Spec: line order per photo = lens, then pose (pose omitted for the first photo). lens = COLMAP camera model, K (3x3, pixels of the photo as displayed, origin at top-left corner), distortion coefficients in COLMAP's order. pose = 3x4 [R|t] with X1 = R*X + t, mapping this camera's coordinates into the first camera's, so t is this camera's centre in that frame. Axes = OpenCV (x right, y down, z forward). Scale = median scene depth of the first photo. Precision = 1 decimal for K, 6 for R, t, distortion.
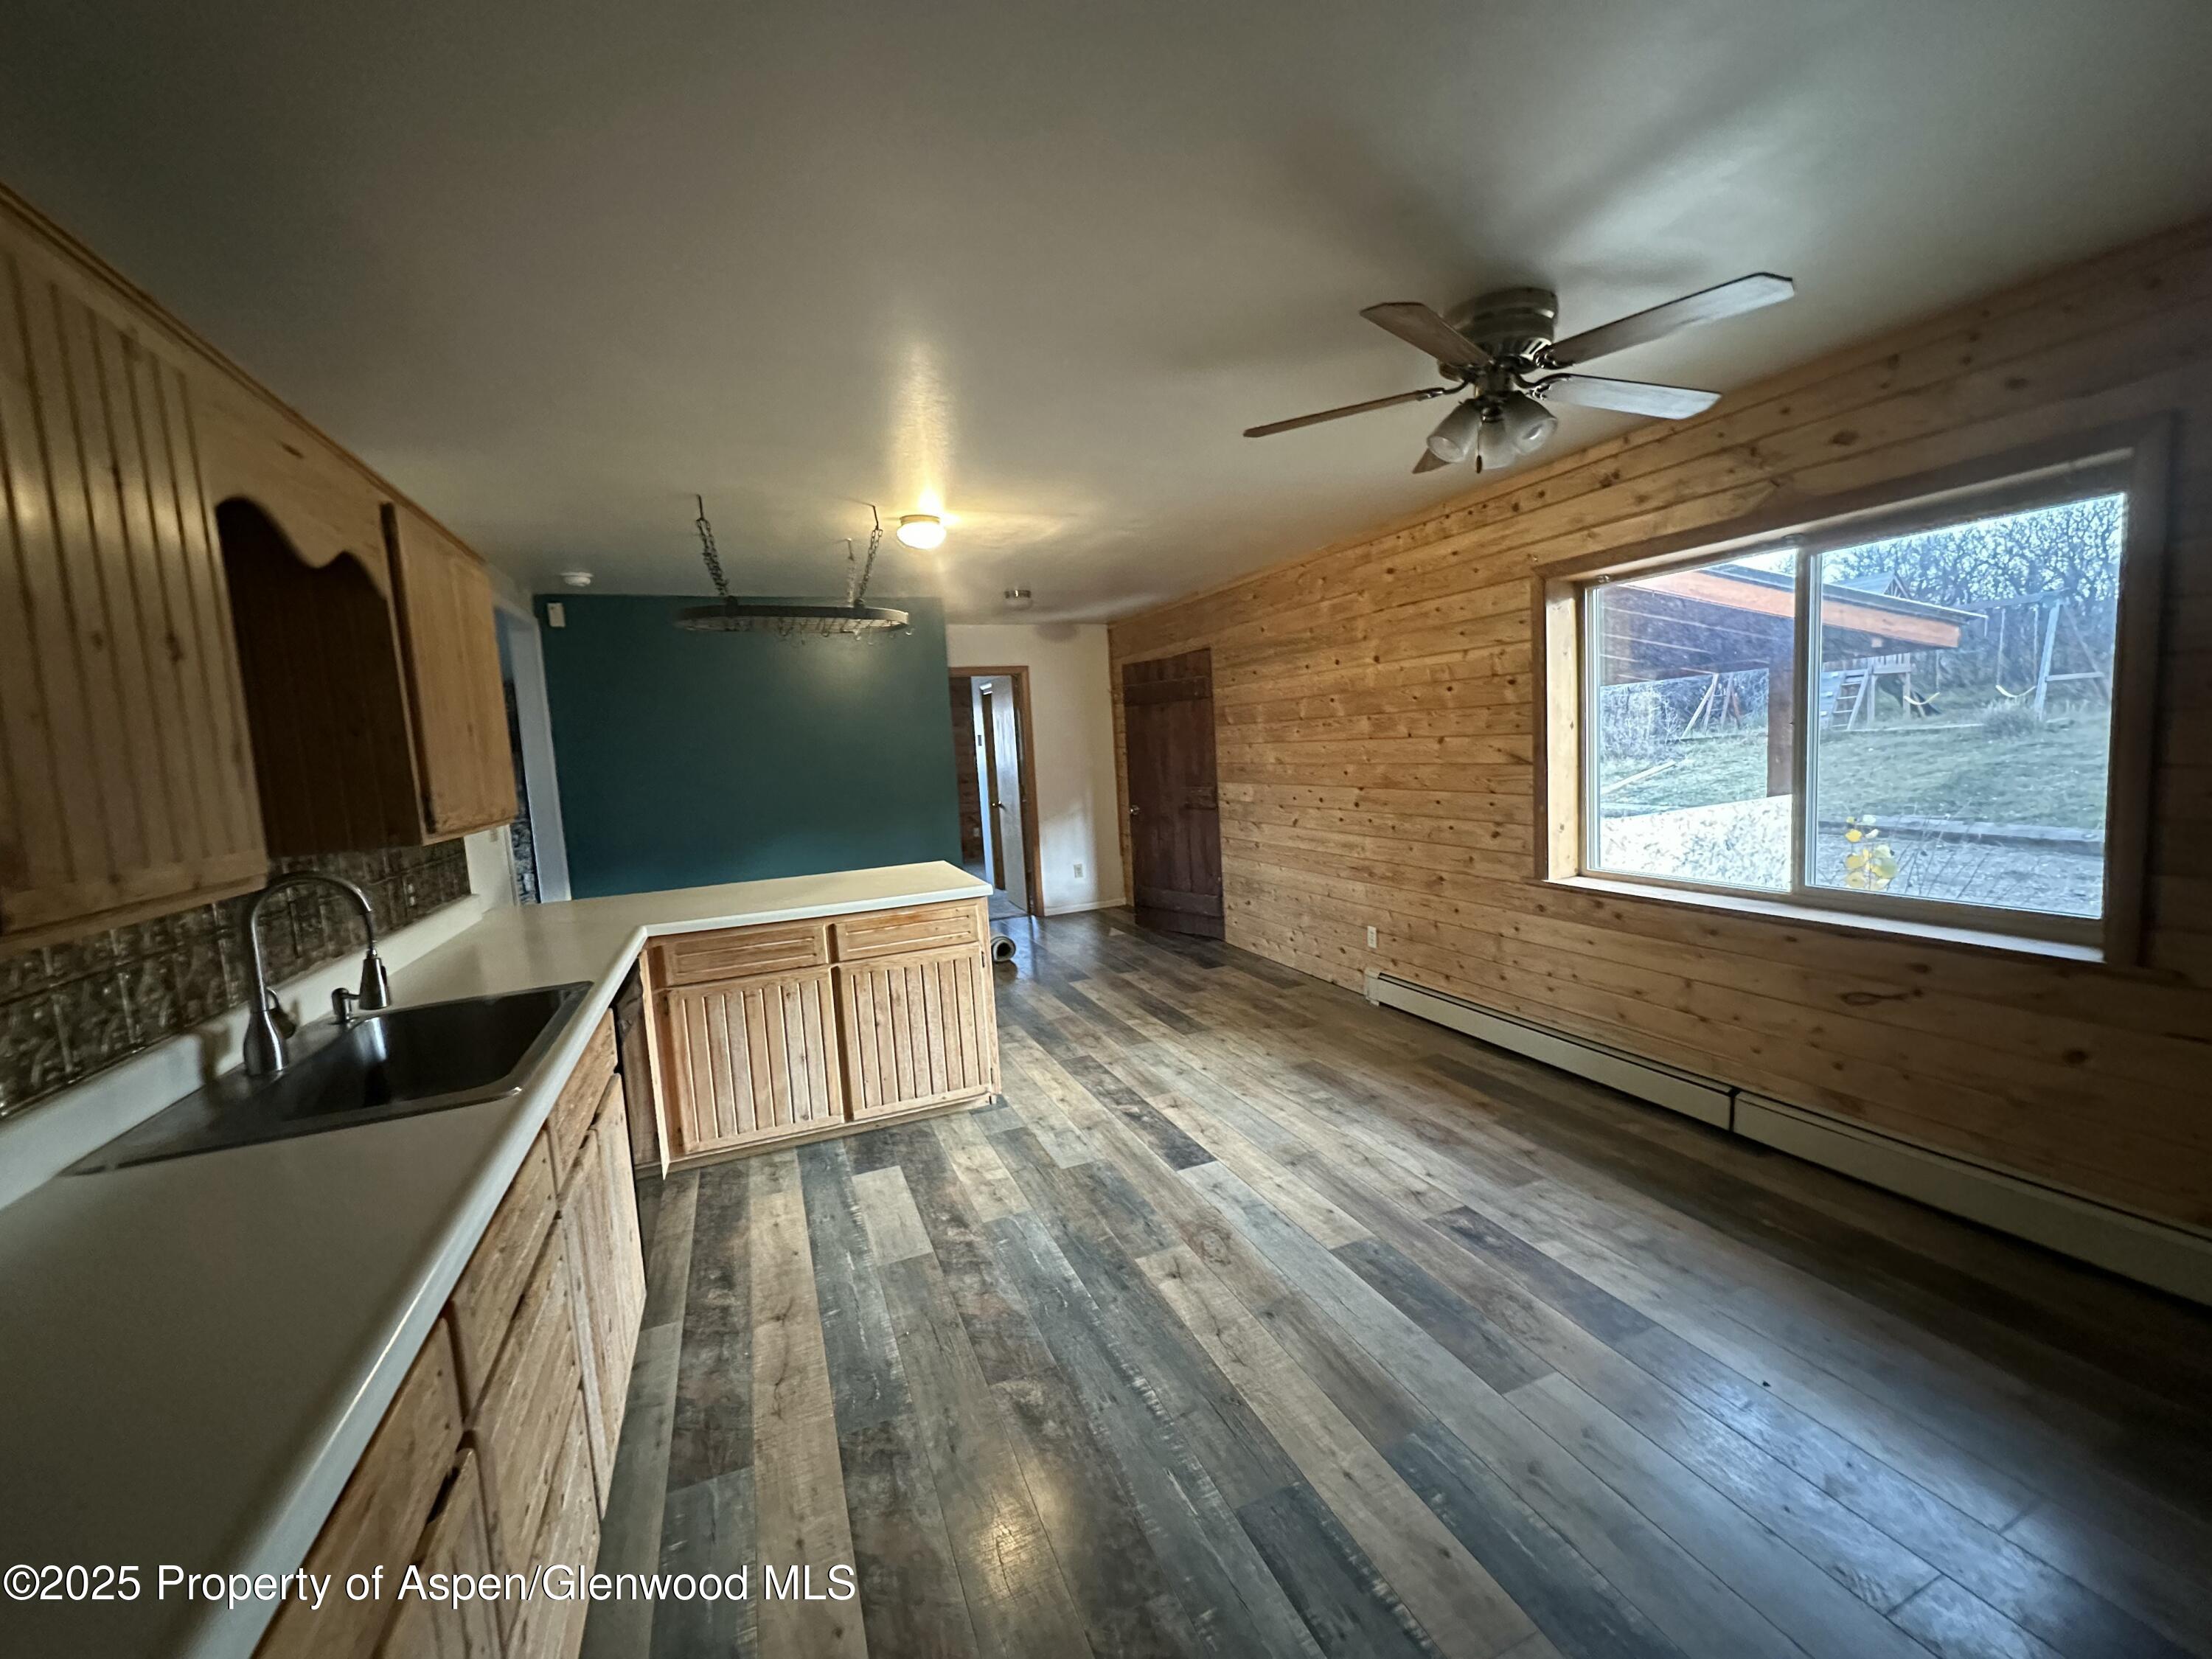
lens RADIAL K [[880.8, 0, 1102.5], [0, 880.8, 833.2], [0, 0, 1]] dist [-0.000850, -0.000250]
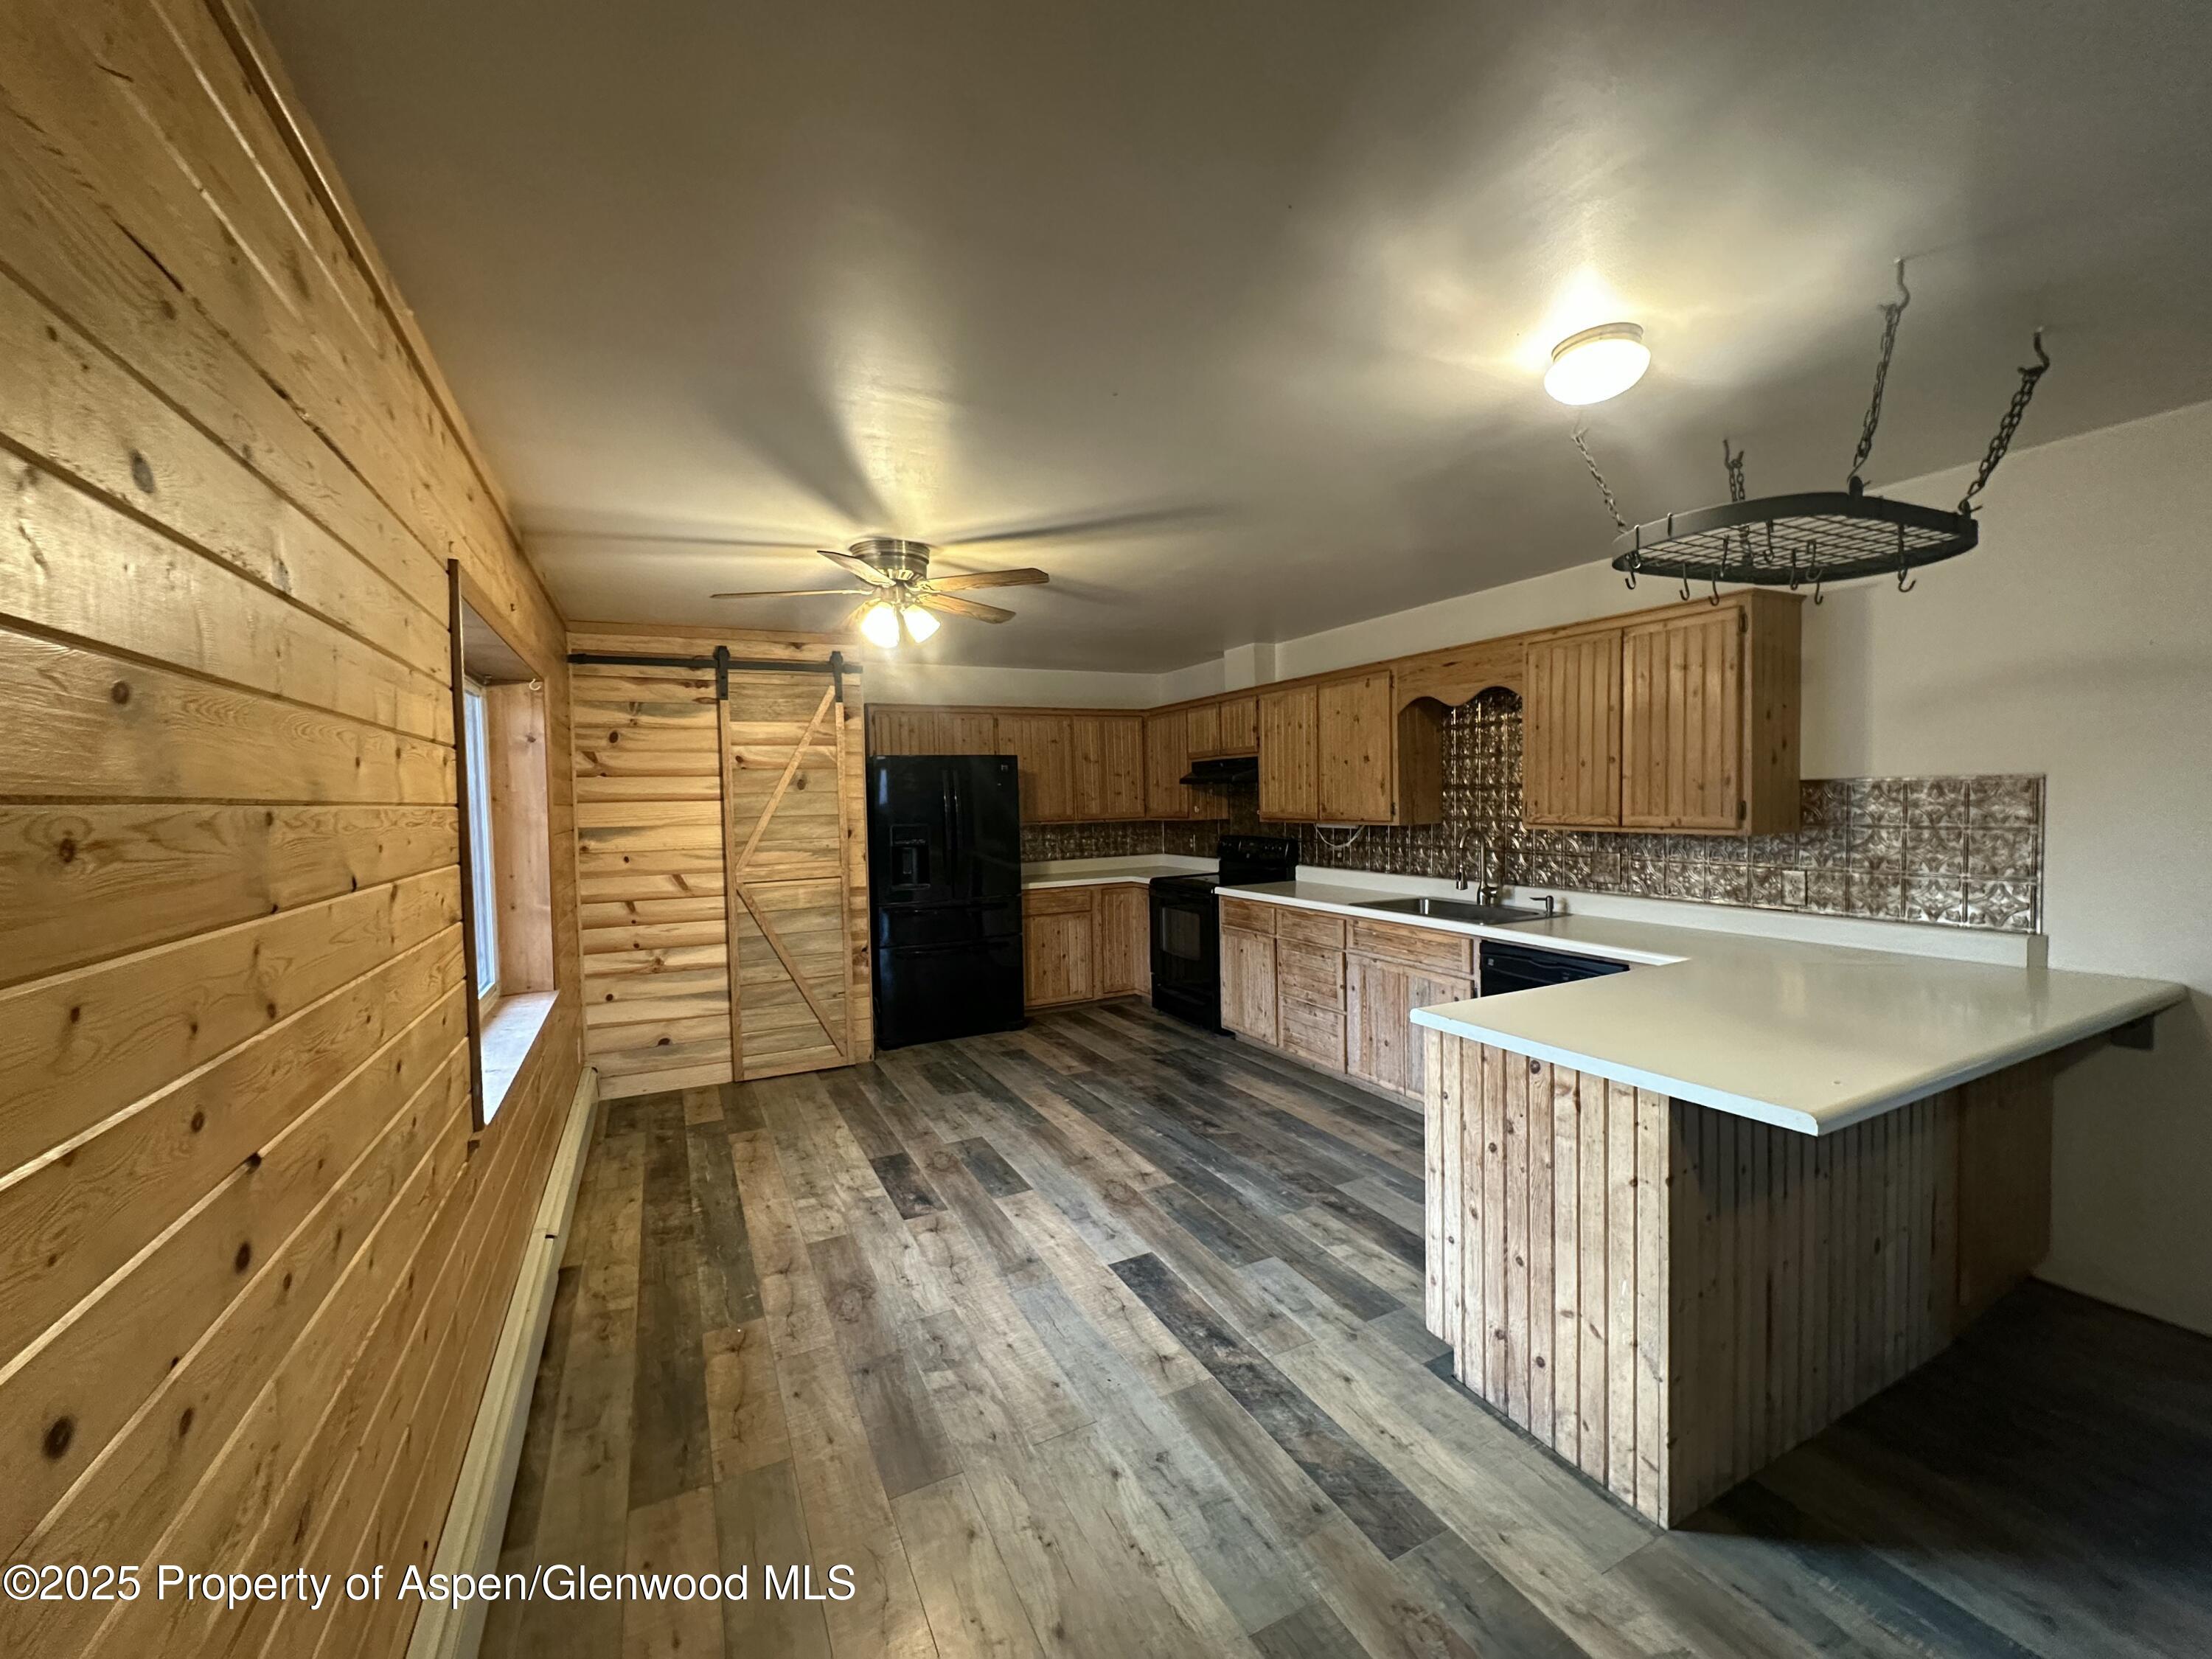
lens RADIAL K [[880.8, 0, 1110.2], [0, 880.8, 824.5], [0, 0, 1]] dist [-0.000850, -0.000250]
pose [[-0.993210, 0.083690, -0.080806, 0.168626], [0.071629, 0.987260, 0.142082, -0.222798], [0.091667, 0.135330, -0.986551, 1.903375]]
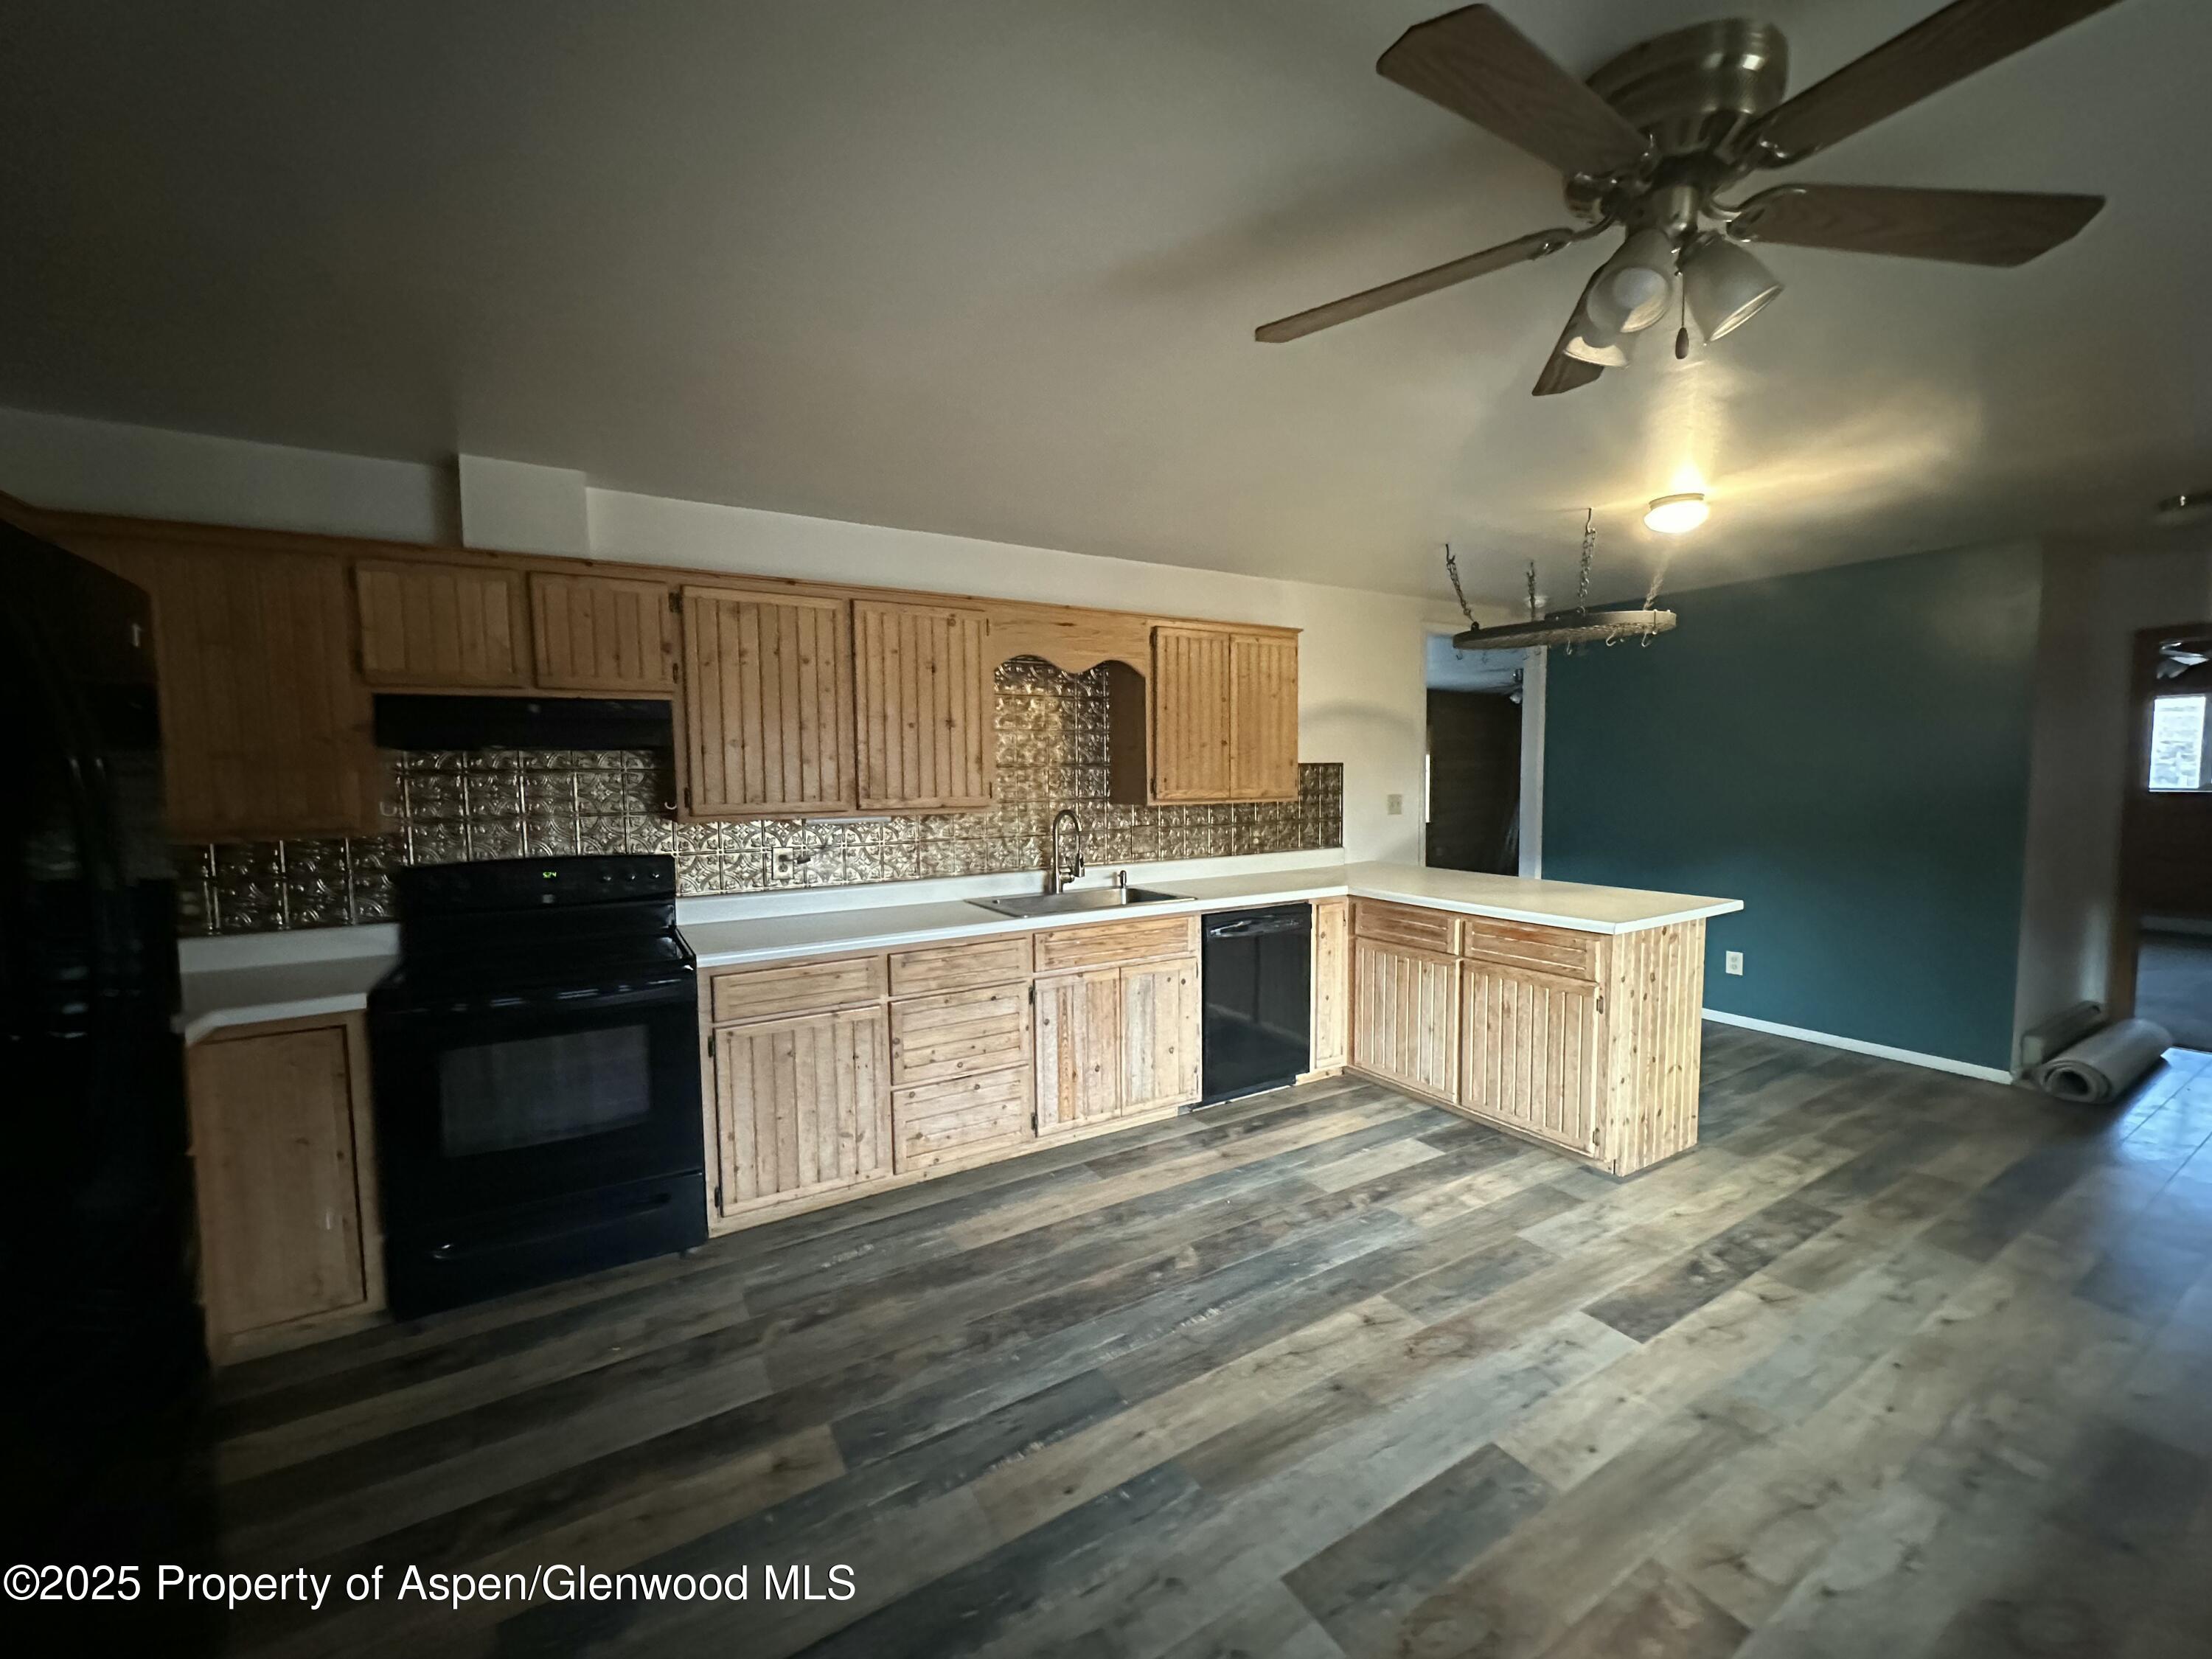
lens RADIAL K [[880.8, 0, 1107.4], [0, 880.8, 828.5], [0, 0, 1]] dist [-0.000850, -0.000250]
pose [[0.156273, 0.123429, -0.979971, 0.752397], [-0.100782, 0.988976, 0.108492, -0.093554], [0.982559, 0.081809, 0.166989, 0.412408]]
